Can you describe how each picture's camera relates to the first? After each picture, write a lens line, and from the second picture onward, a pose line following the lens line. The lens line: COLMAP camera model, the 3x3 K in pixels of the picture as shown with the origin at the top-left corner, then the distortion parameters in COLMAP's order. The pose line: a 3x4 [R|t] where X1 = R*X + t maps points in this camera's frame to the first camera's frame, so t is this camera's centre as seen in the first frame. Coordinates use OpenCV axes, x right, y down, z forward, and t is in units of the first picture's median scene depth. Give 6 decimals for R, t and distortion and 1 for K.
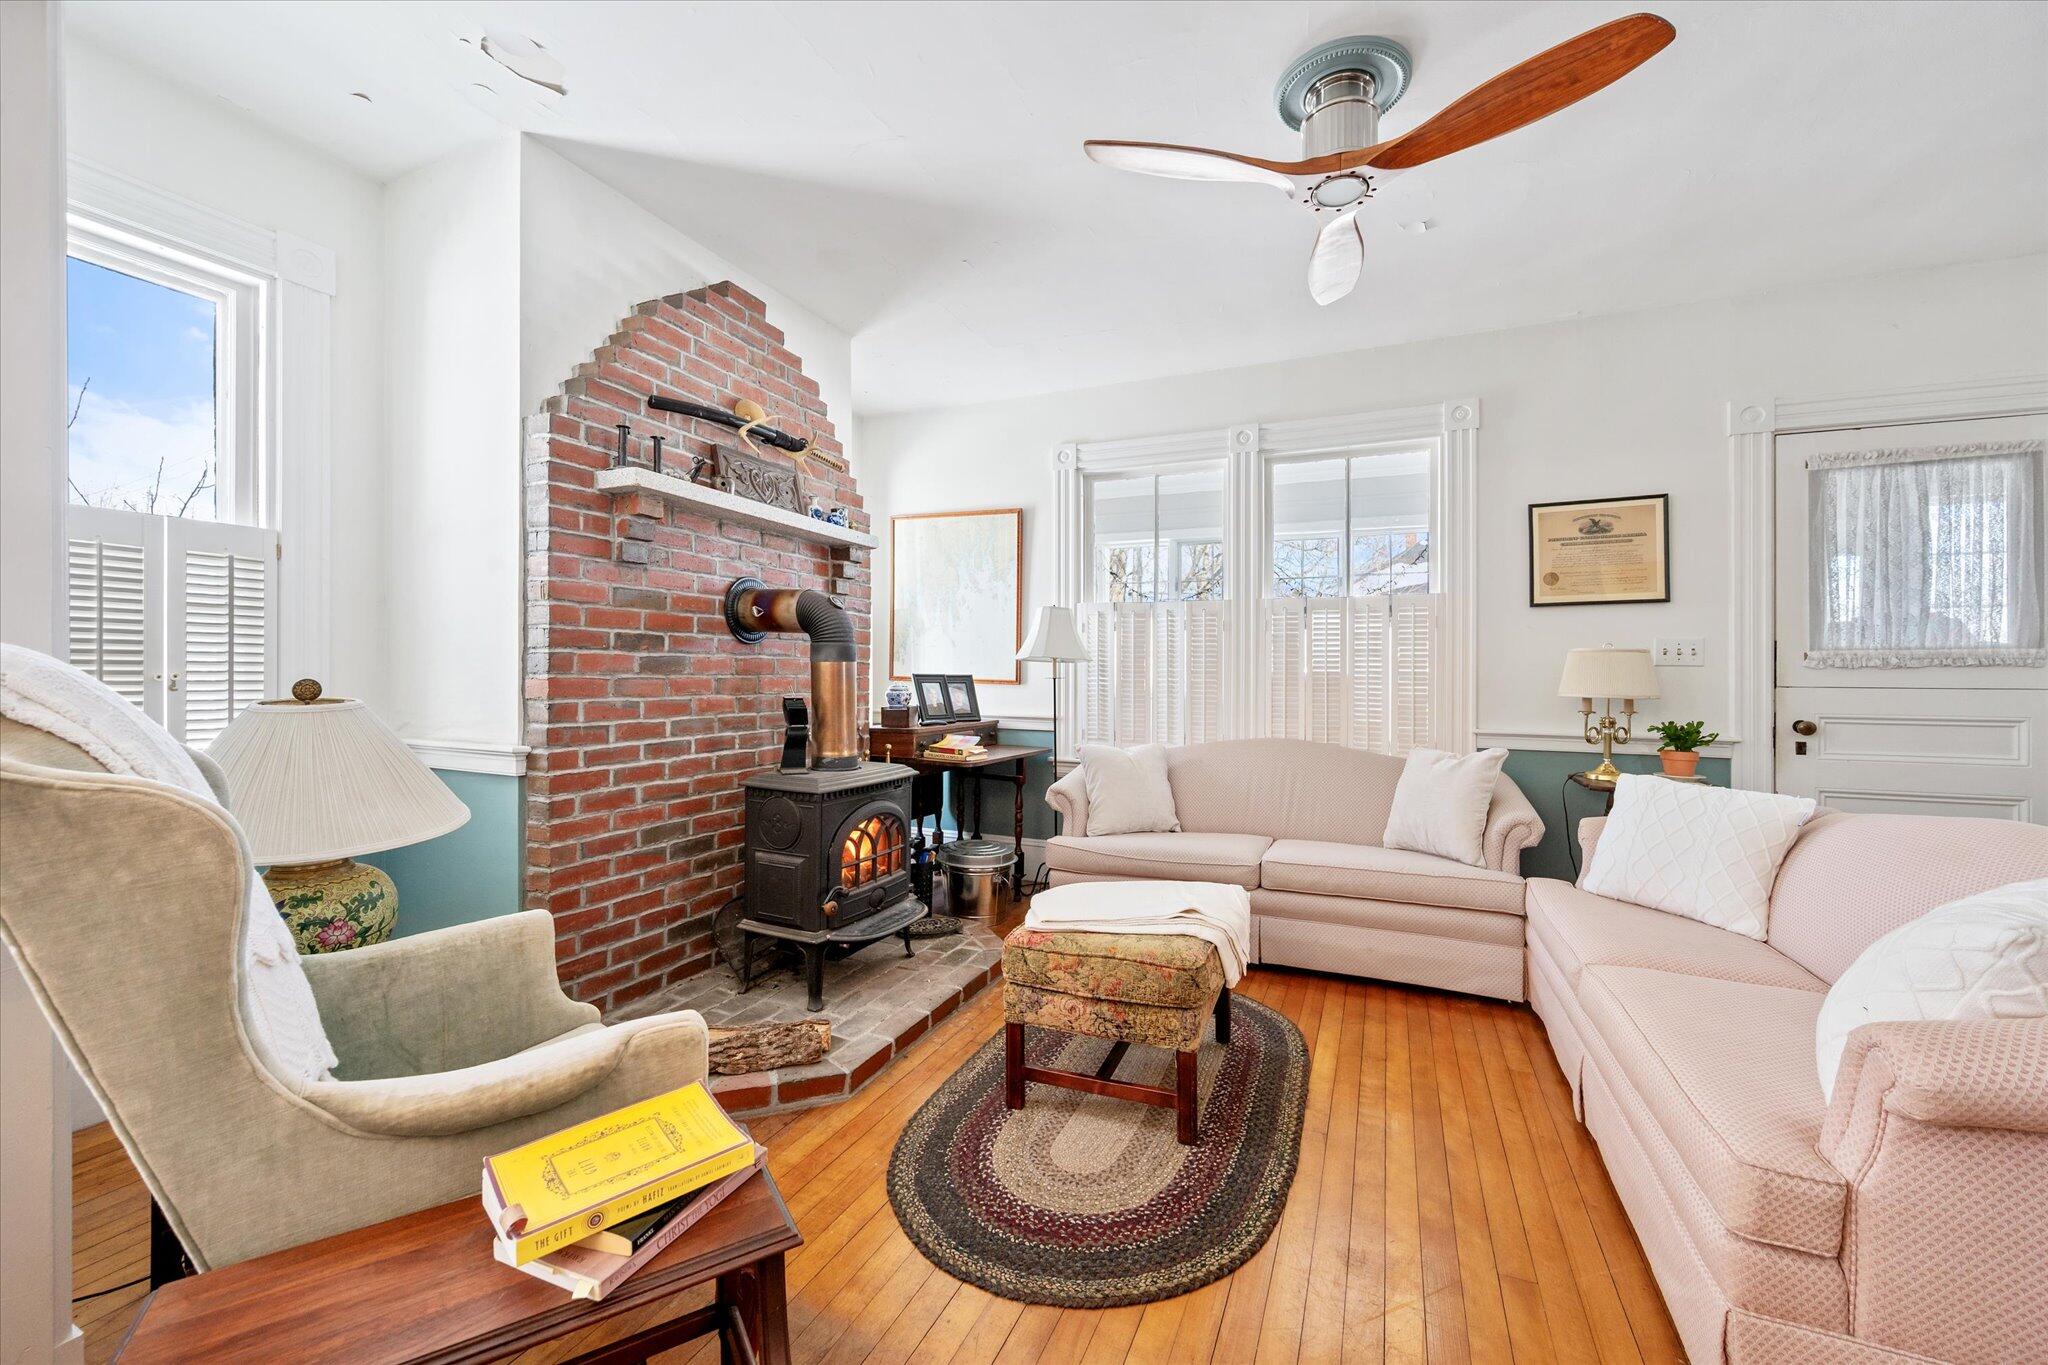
lens RADIAL K [[827.2, 0, 1007.5], [0, 827.2, 663.4], [0, 0, 1]] dist [0.000772, -0.000588]
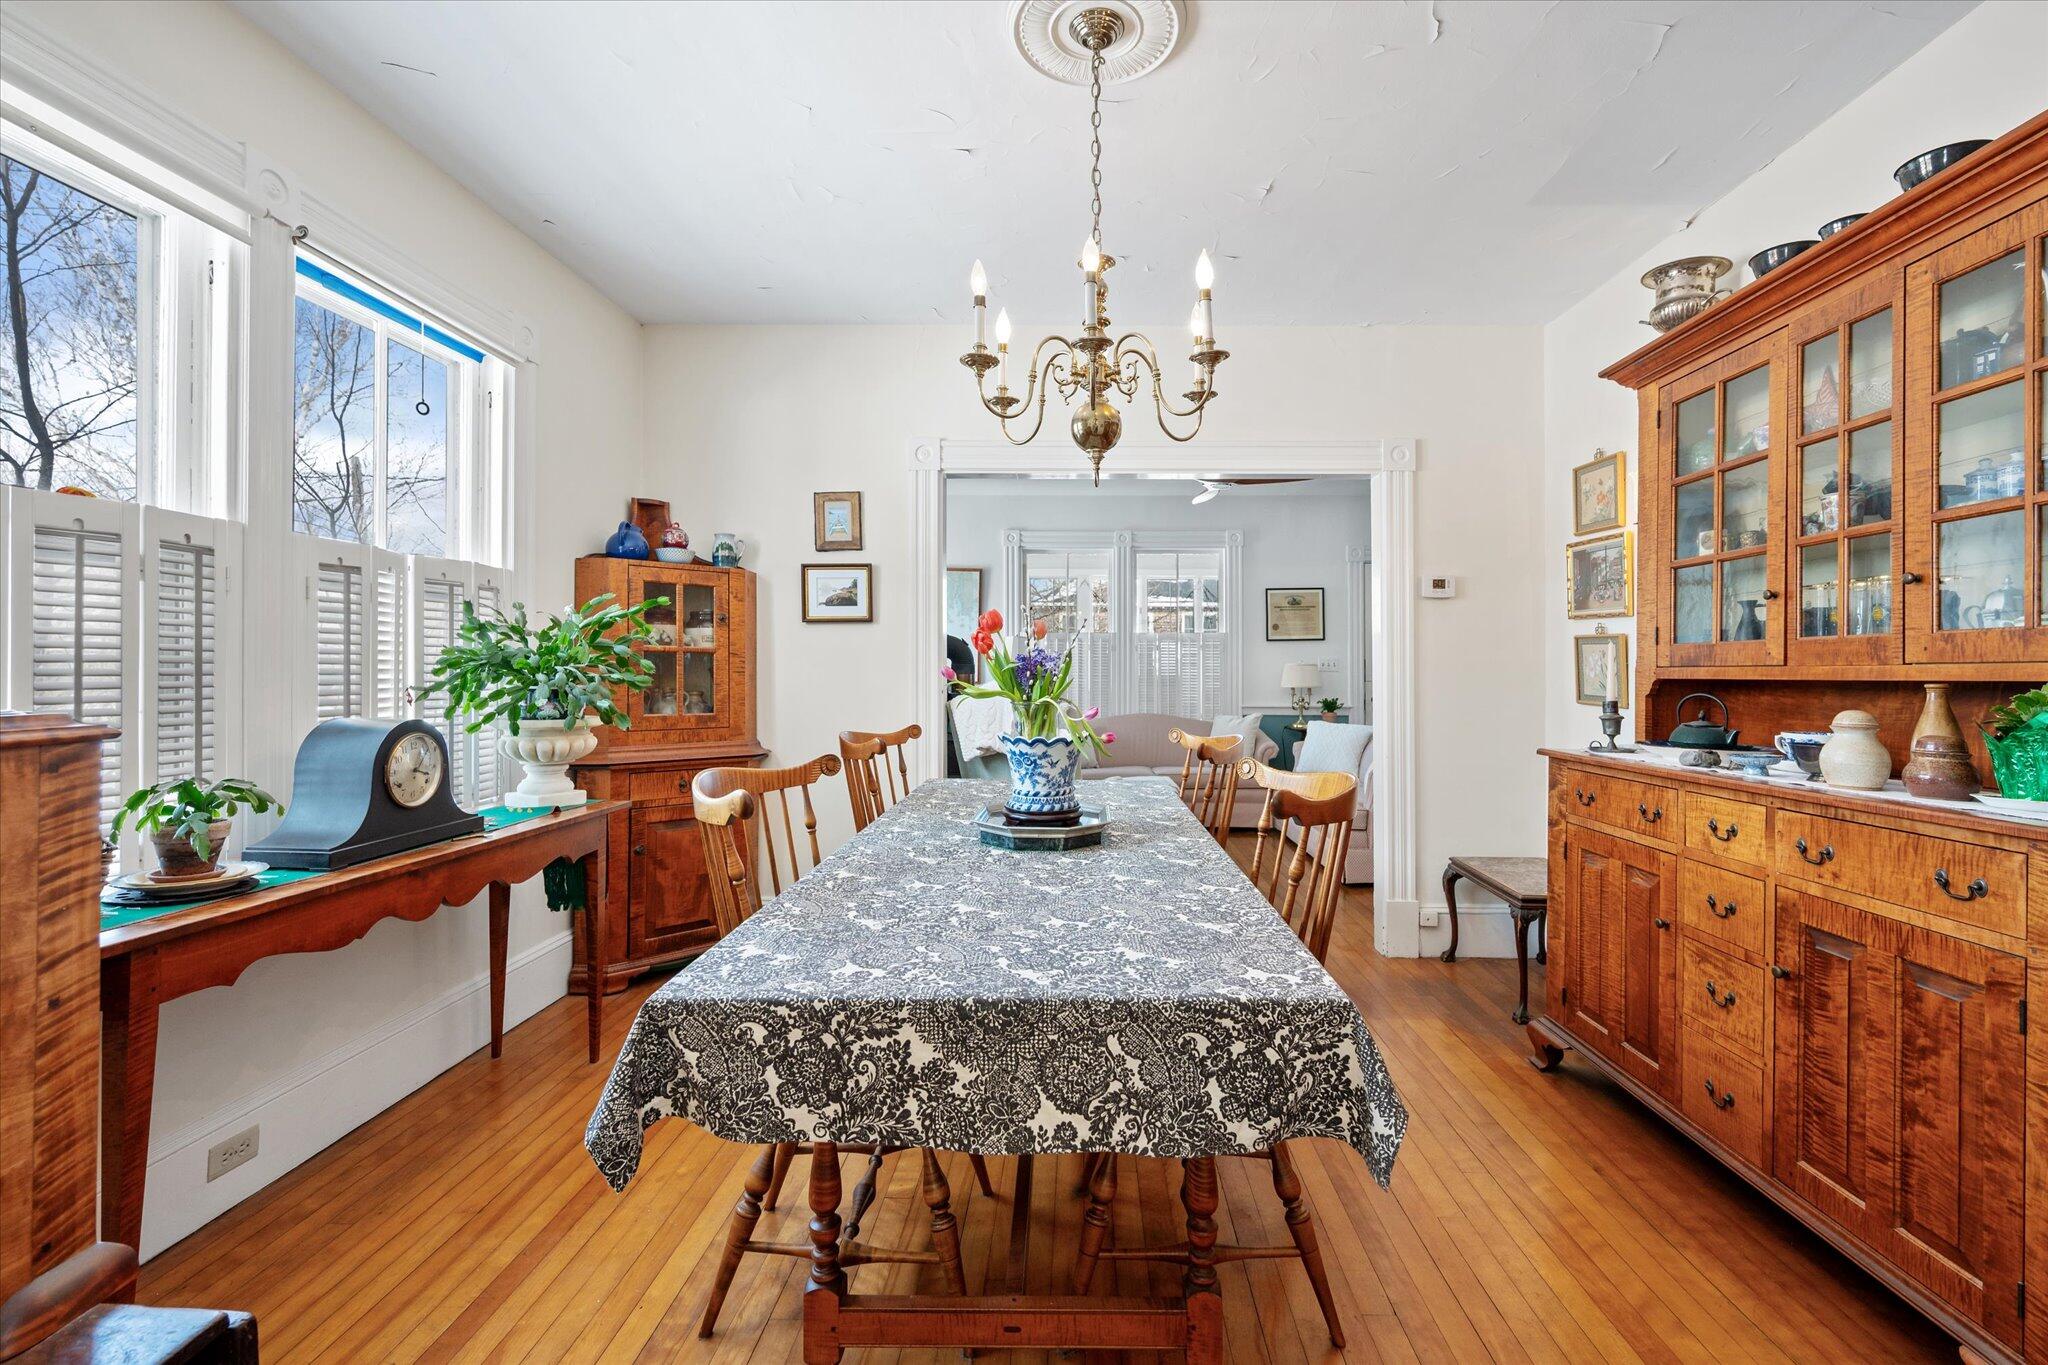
lens RADIAL K [[987.5, 0, 1042.0], [0, 987.5, 662.7], [0, 0, 1]] dist [0.000894, 0.000362]
pose [[0.914857, 0.001691, 0.403774, -0.924668], [-0.001972, 0.999998, 0.000279, -0.022035], [-0.403773, -0.001052, 0.914859, -1.066375]]
